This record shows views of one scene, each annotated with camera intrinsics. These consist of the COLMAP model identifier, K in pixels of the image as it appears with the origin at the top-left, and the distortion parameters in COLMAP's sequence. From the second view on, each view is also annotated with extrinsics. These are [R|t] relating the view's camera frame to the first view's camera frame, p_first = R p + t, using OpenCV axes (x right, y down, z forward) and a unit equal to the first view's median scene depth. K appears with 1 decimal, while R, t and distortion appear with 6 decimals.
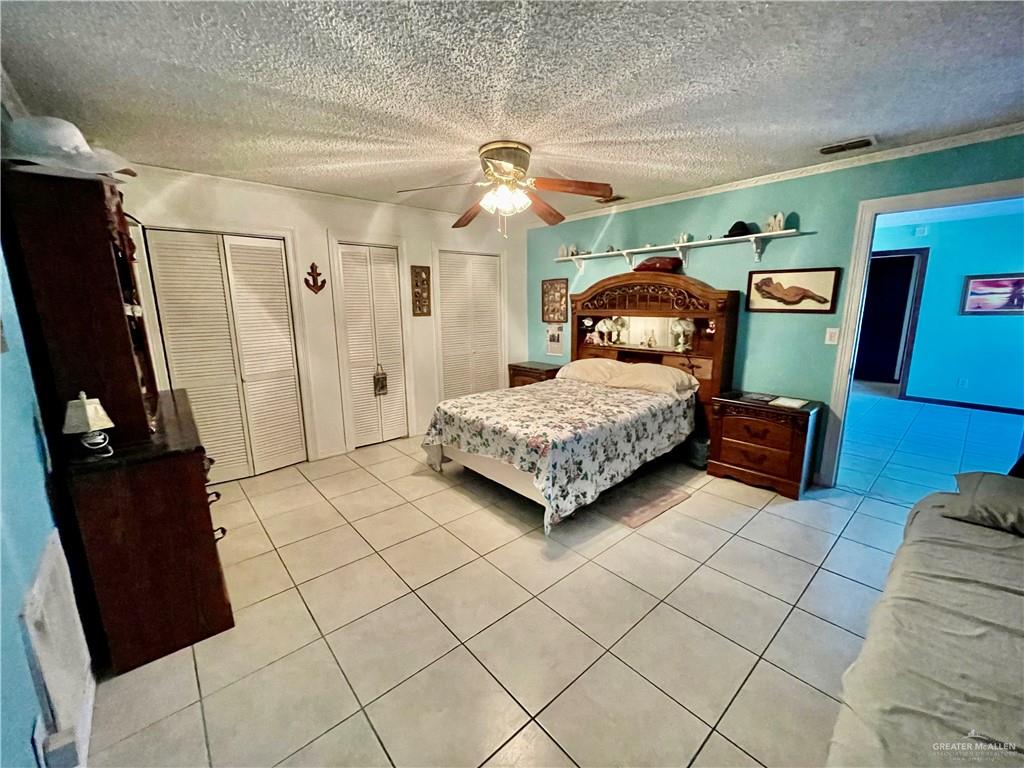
lens RADIAL K [[417.0, 0, 512.4], [0, 417.0, 384.9], [0, 0, 1]] dist [0.003044, 0.000164]
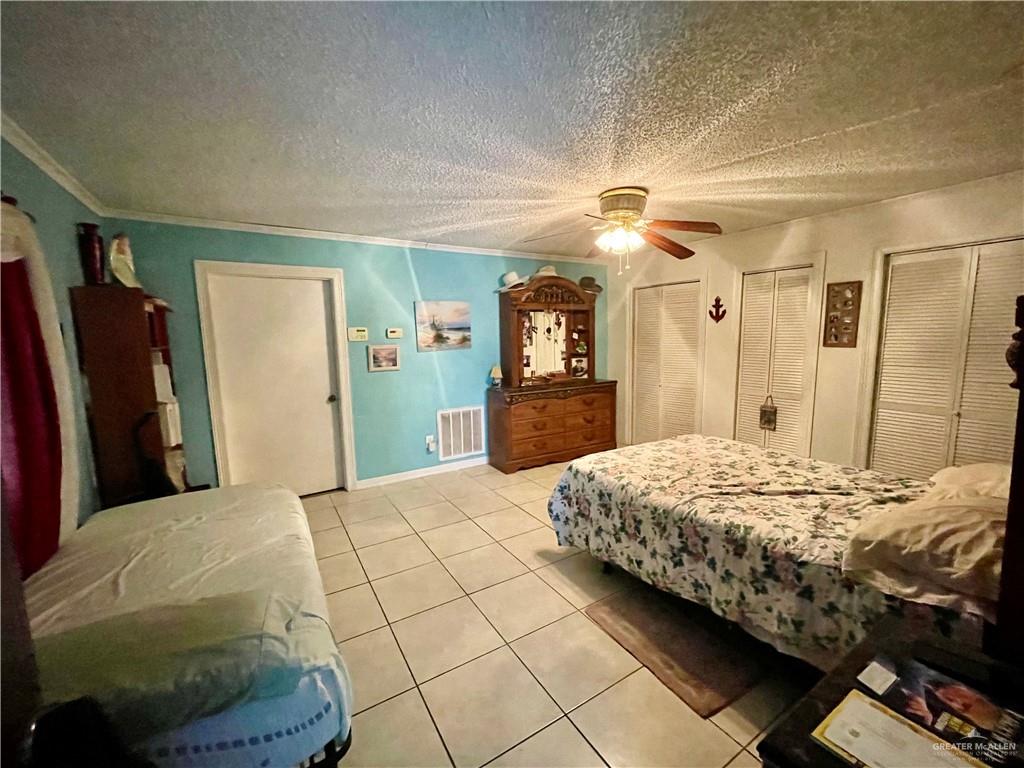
lens RADIAL K [[417.0, 0, 511.8], [0, 417.0, 385.2], [0, 0, 1]] dist [0.003044, 0.000164]
pose [[-0.167143, 0.134182, -0.976759, 0.853575], [-0.176861, 0.970545, 0.163593, -0.155979], [0.969940, 0.200094, -0.138488, 0.718975]]
